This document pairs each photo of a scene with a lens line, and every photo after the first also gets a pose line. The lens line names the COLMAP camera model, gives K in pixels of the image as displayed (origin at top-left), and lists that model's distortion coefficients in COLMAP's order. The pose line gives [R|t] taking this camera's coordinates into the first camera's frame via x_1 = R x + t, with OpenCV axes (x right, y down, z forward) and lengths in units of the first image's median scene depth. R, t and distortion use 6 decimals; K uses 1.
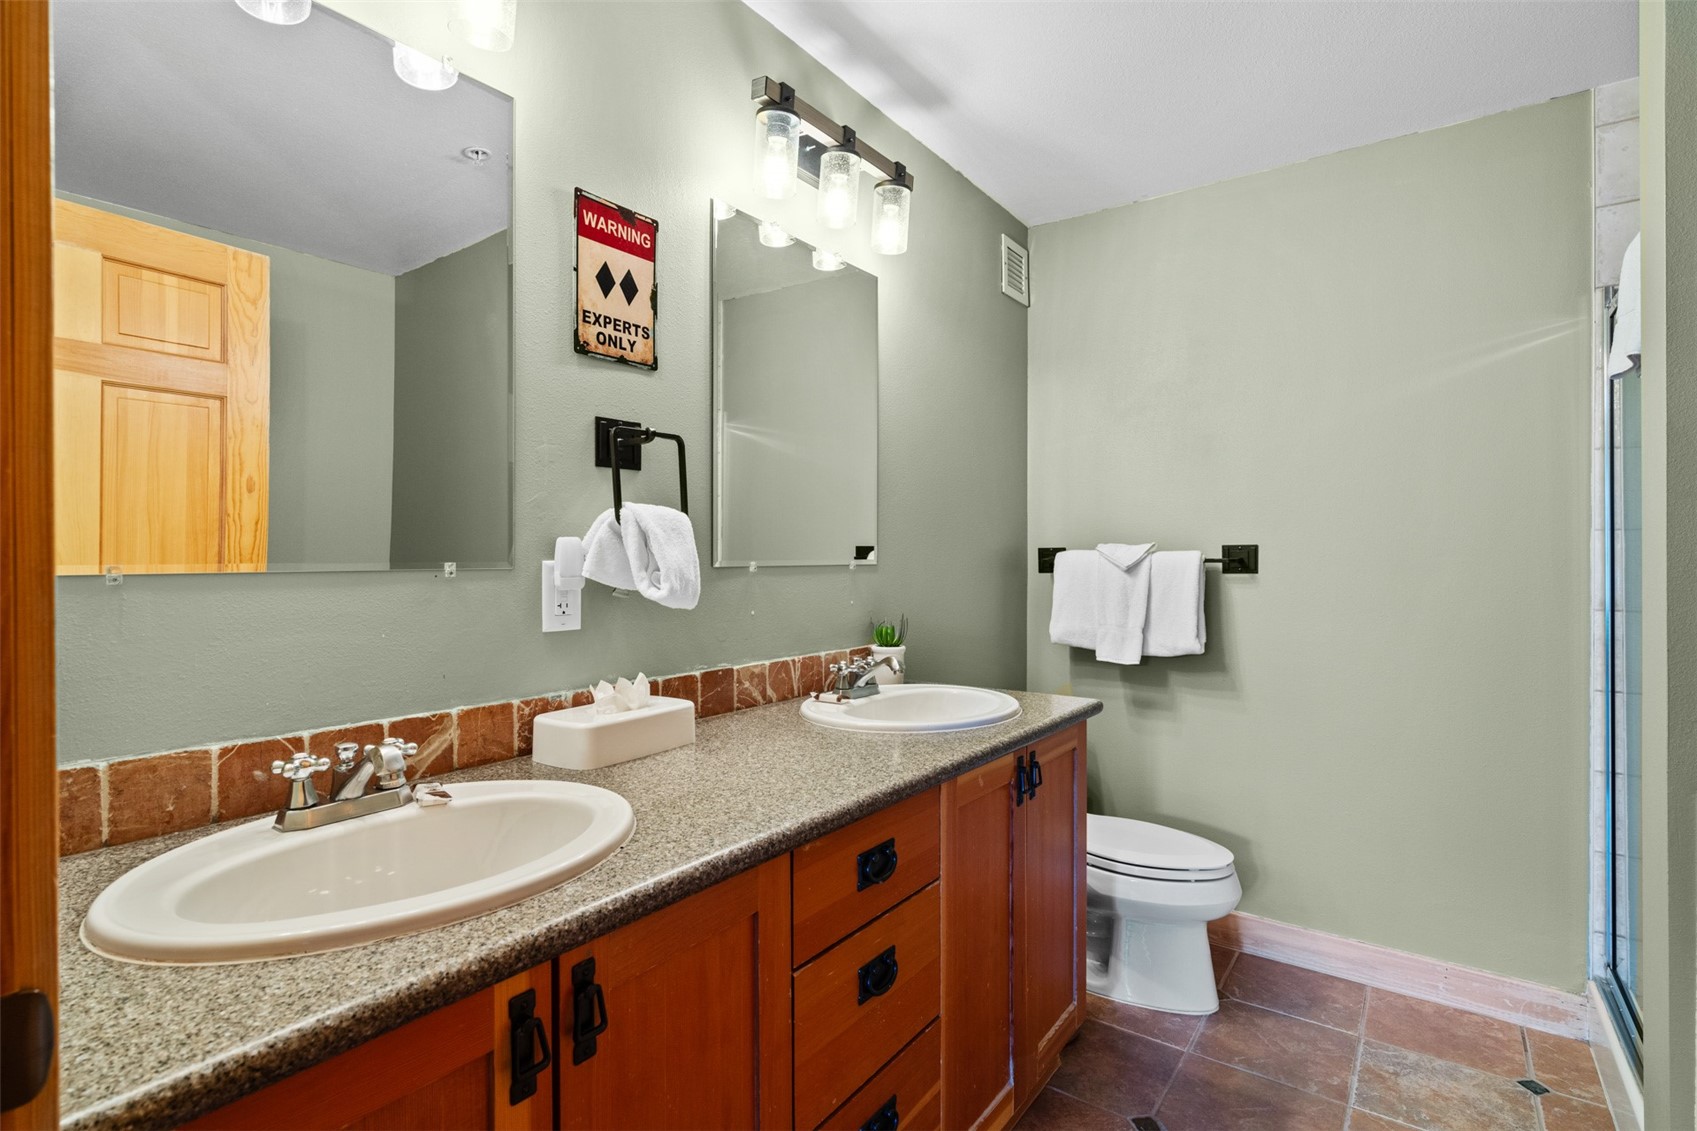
lens RADIAL K [[813.0, 0, 847.4], [0, 813.0, 563.1], [0, 0, 1]] dist [-0.006509, 0.000032]
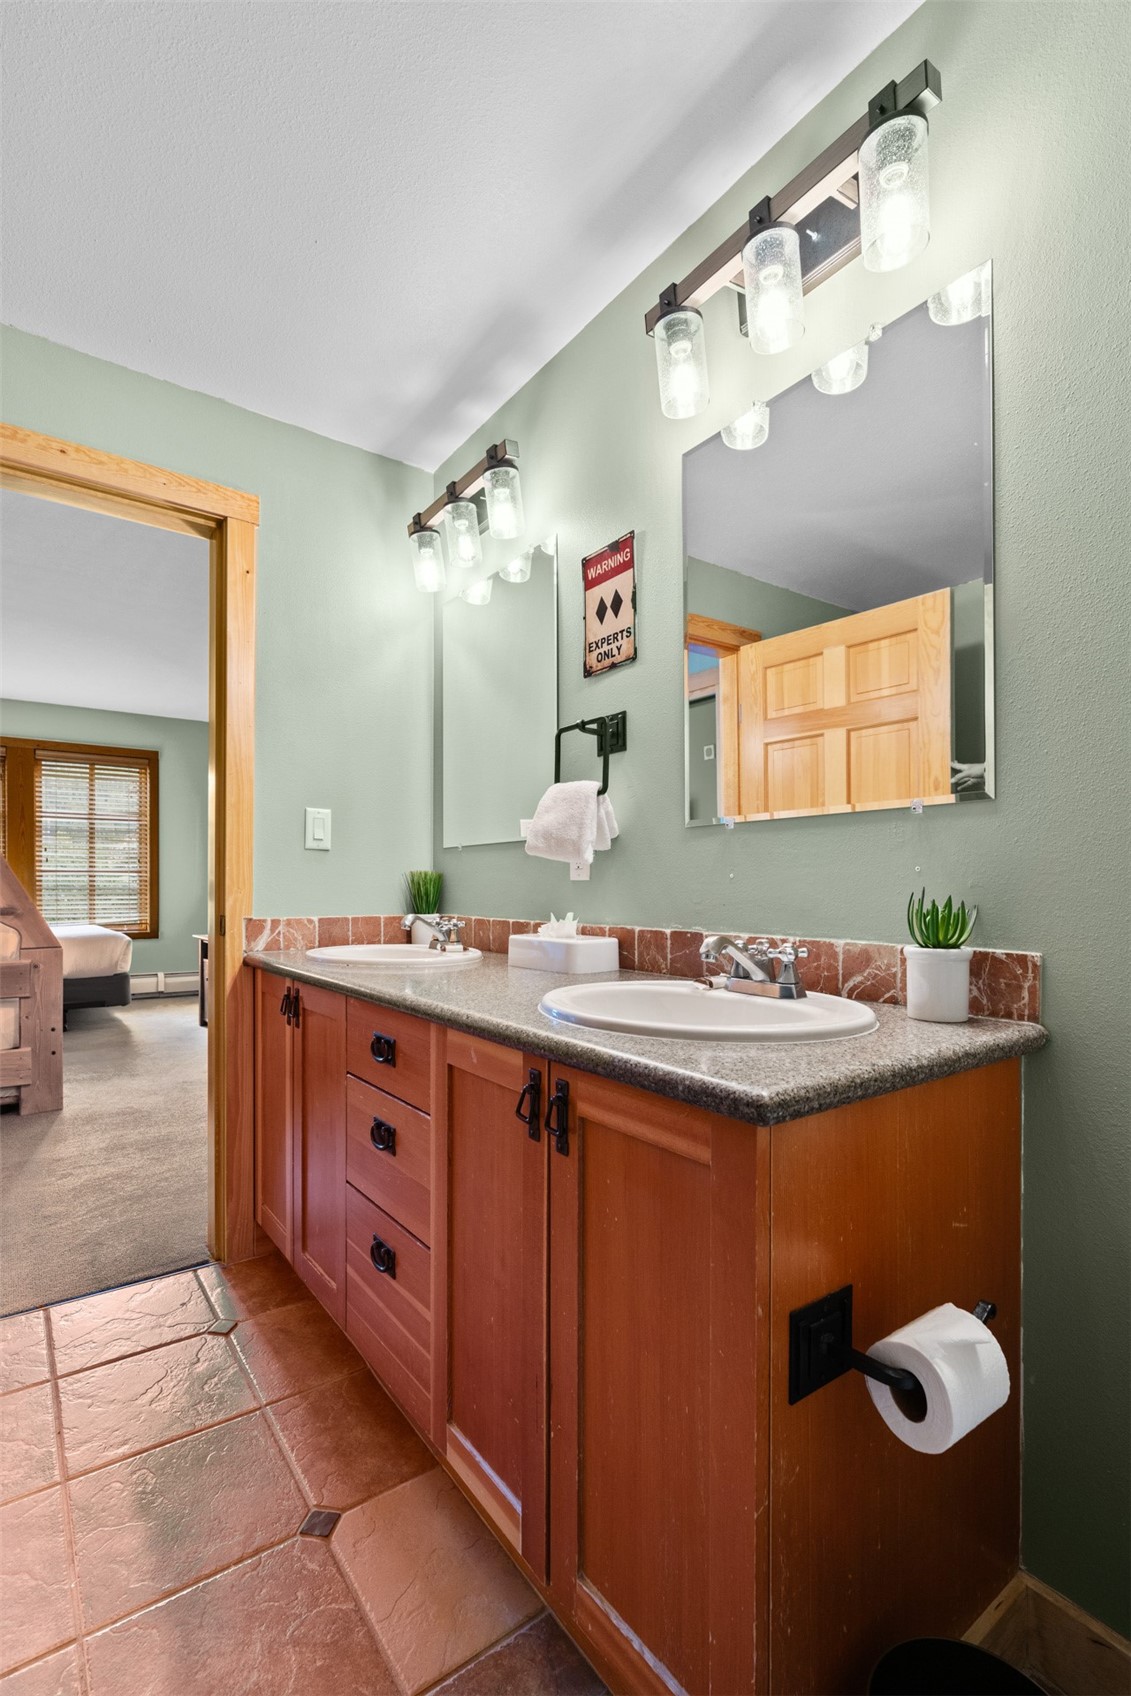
lens RADIAL K [[771.7, 0, 527.0], [0, 771.7, 879.1], [0, 0, 1]] dist [-0.005053, 0.000092]
pose [[-0.324614, -0.001873, -0.945845, 0.864931], [0.000425, 0.999998, -0.002126, 0.077125], [0.945846, -0.001092, -0.324613, 1.237890]]
